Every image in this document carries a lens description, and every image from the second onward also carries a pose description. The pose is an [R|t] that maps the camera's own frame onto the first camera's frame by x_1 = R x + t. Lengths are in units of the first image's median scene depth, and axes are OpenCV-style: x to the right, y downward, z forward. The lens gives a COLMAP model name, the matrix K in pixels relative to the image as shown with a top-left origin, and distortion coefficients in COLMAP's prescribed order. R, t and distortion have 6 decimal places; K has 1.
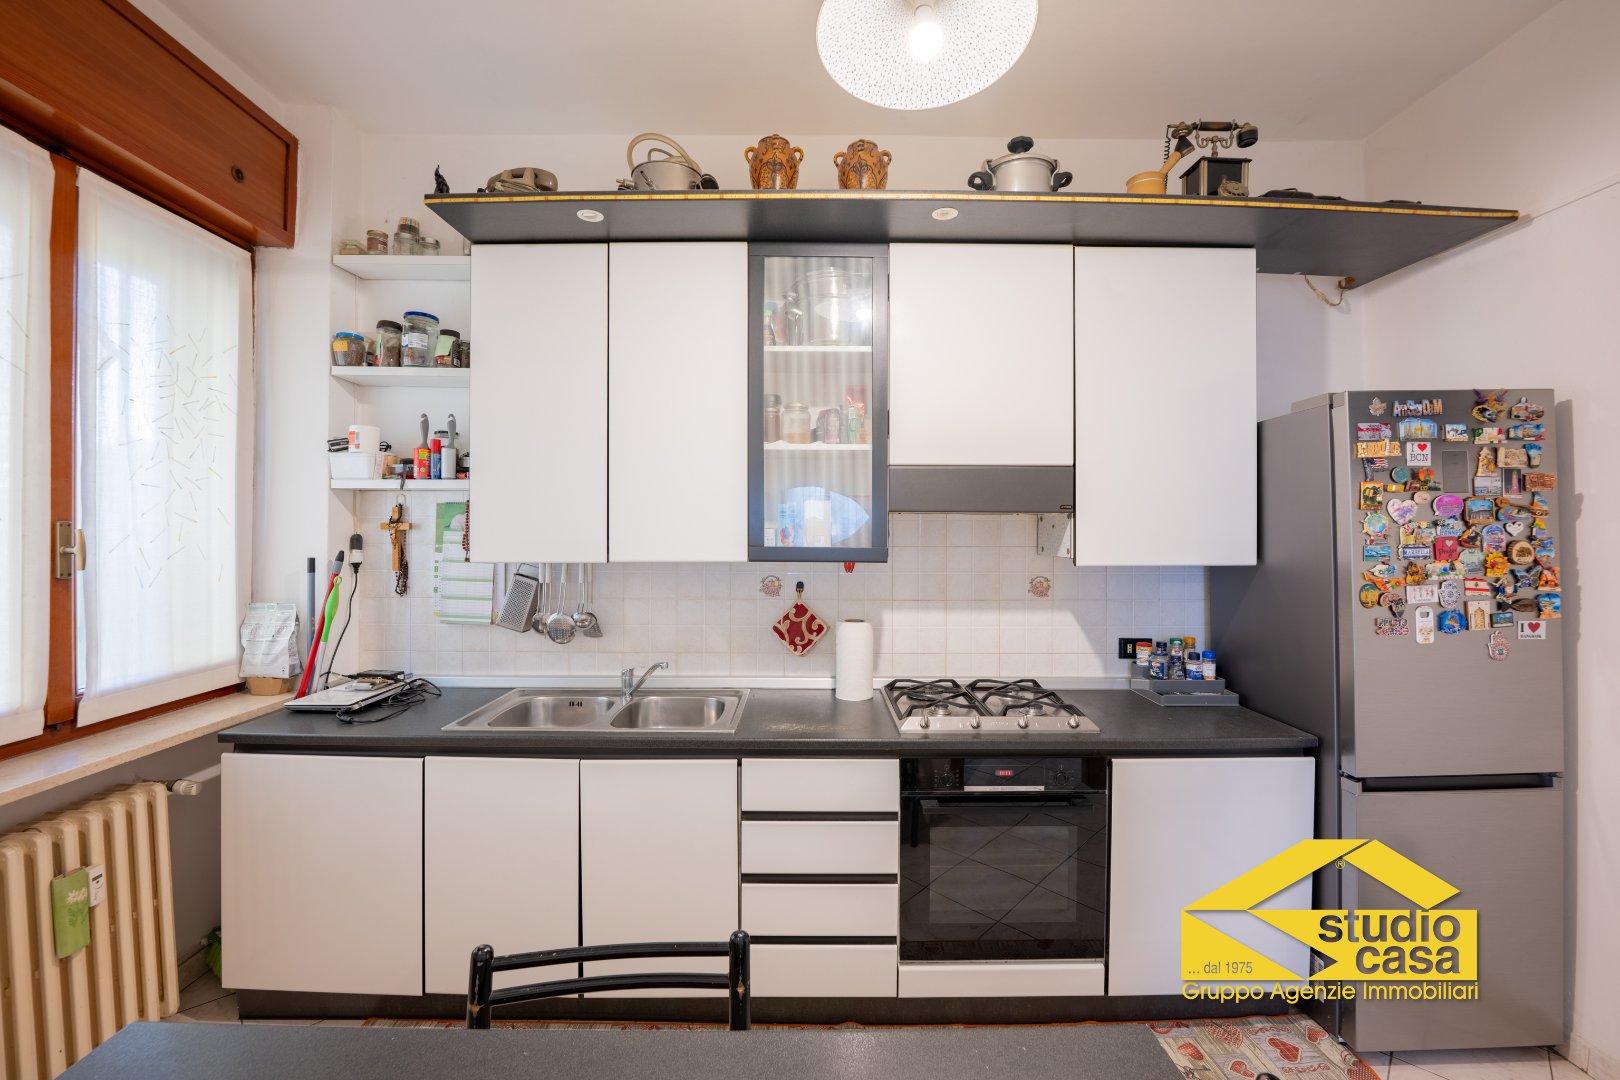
lens RADIAL K [[657.2, 0, 812.4], [0, 657.2, 528.8], [0, 0, 1]] dist [-0.020384, 0.000224]
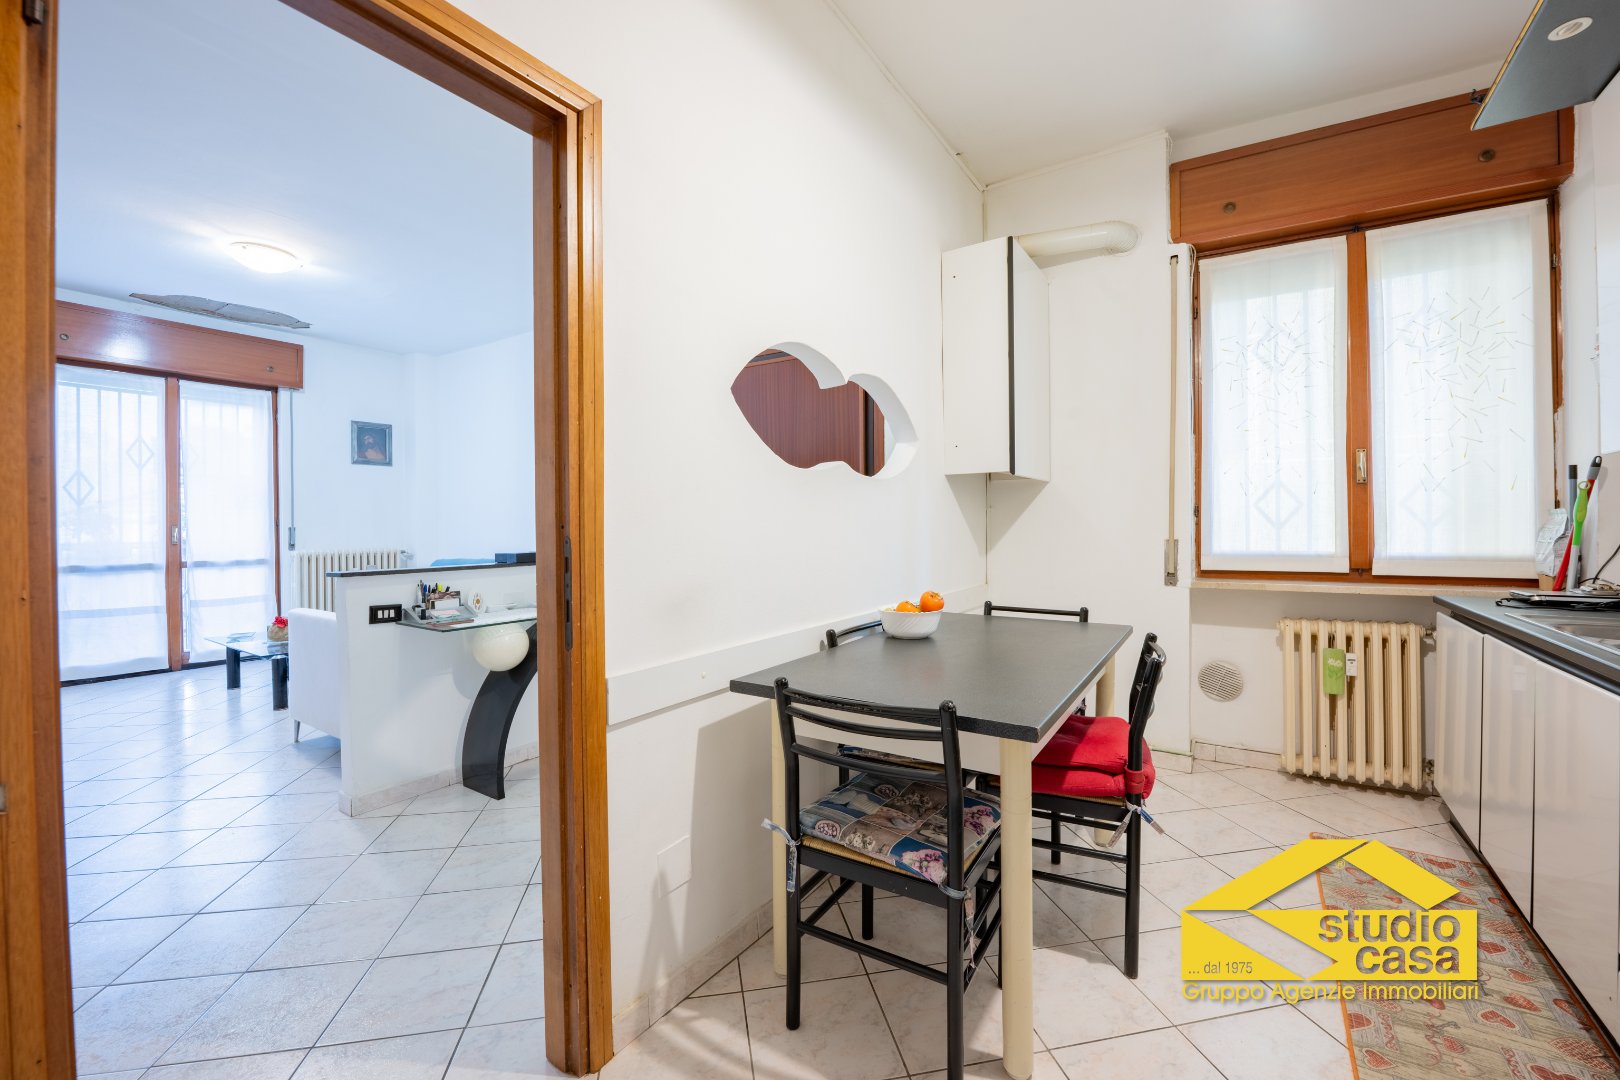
lens RADIAL K [[657.2, 0, 812.4], [0, 657.2, 528.8], [0, 0, 1]] dist [-0.020384, 0.000224]
pose [[-0.556801, 0.004912, -0.830632, 0.801642], [0.007521, 0.999971, 0.000872, 0.143530], [0.830612, -0.005762, -0.556821, 0.580358]]
